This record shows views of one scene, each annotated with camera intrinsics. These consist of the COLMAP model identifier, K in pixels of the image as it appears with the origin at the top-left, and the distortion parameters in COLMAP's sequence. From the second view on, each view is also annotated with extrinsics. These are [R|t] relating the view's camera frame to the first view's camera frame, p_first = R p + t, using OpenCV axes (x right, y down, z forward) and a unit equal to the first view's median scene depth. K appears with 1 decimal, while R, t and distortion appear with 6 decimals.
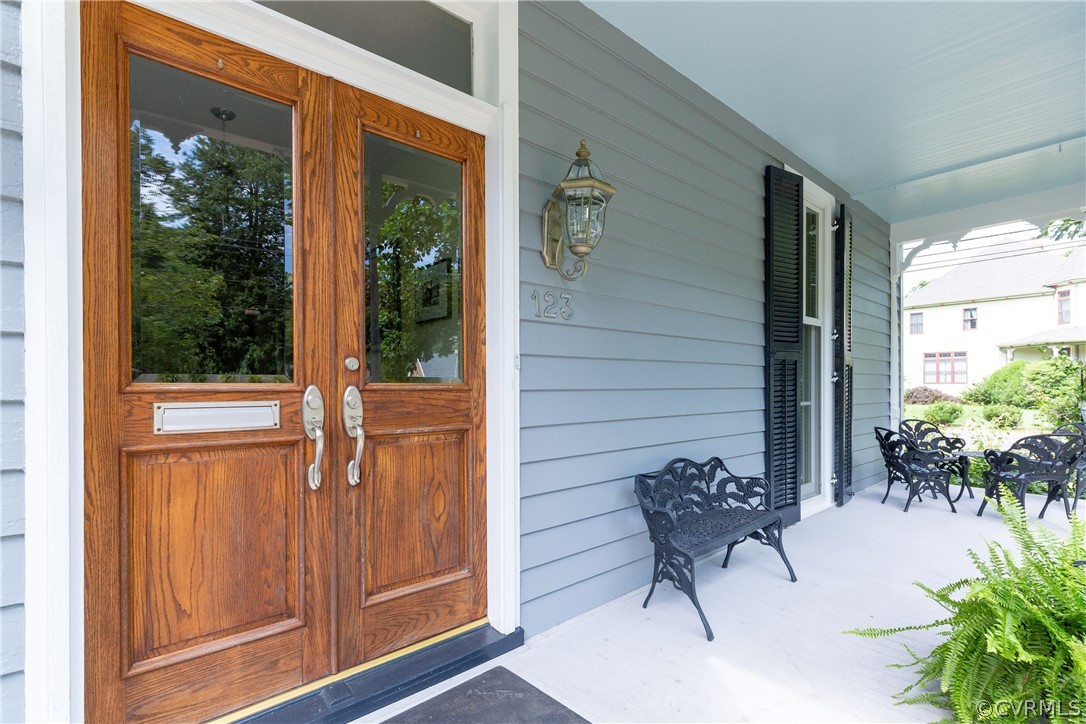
lens RADIAL K [[489.7, 0, 482.1], [0, 489.7, 382.6], [0, 0, 1]] dist [0.003036, 0.000226]
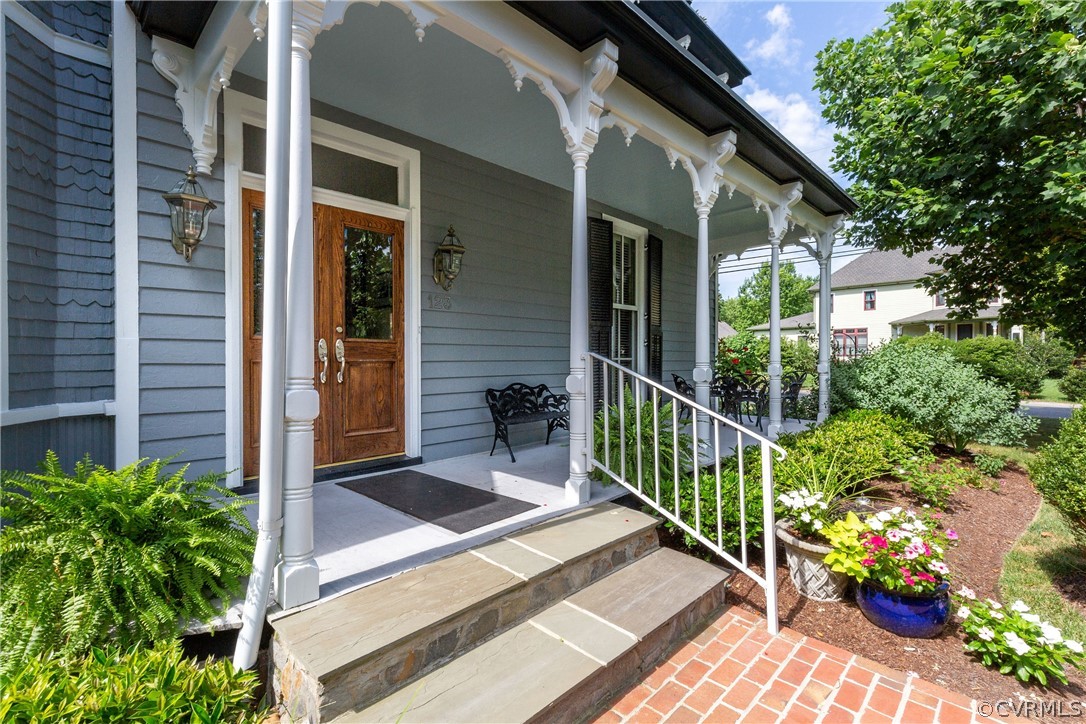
lens RADIAL K [[489.7, 0, 509.0], [0, 489.7, 354.4], [0, 0, 1]] dist [0.003036, 0.000226]
pose [[0.995017, 0.000360, 0.099707, 0.248612], [0.000173, 0.999986, -0.005335, 0.075952], [-0.099708, 0.005326, 0.995003, -1.145538]]
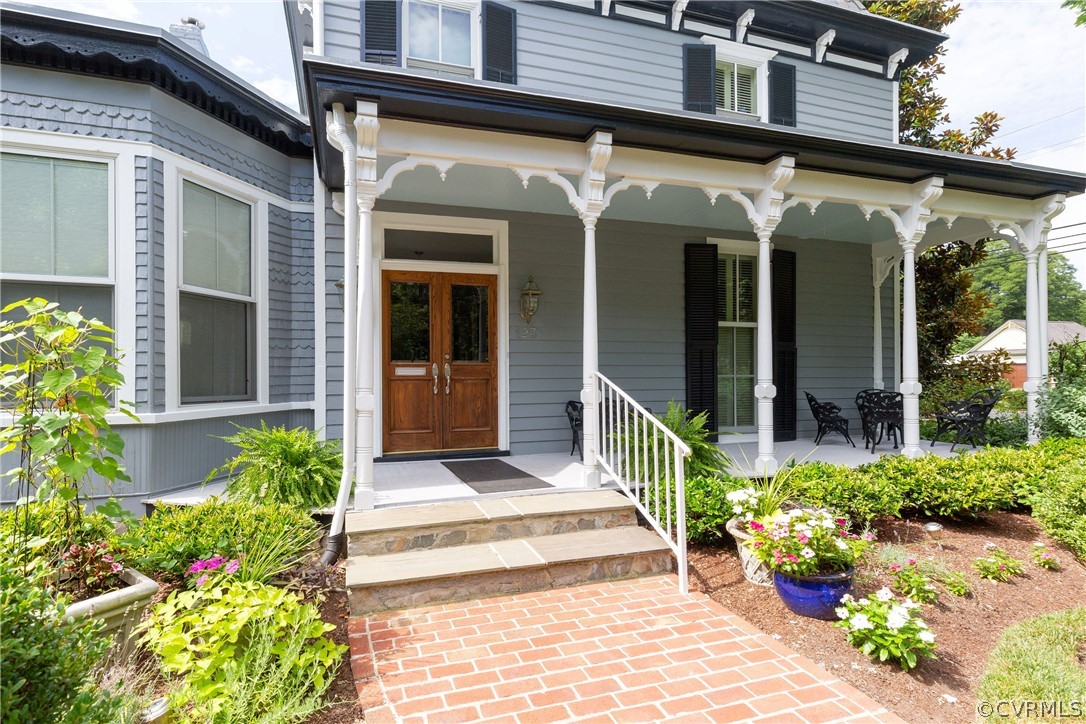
lens RADIAL K [[531.0, 0, 542.5], [0, 531.0, 362.3], [0, 0, 1]] dist [0.002712, -0.000126]
pose [[0.941482, -0.013789, -0.336781, 1.306051], [0.006533, 0.999722, -0.022668, 0.070651], [0.337000, 0.019141, 0.941310, -1.819491]]
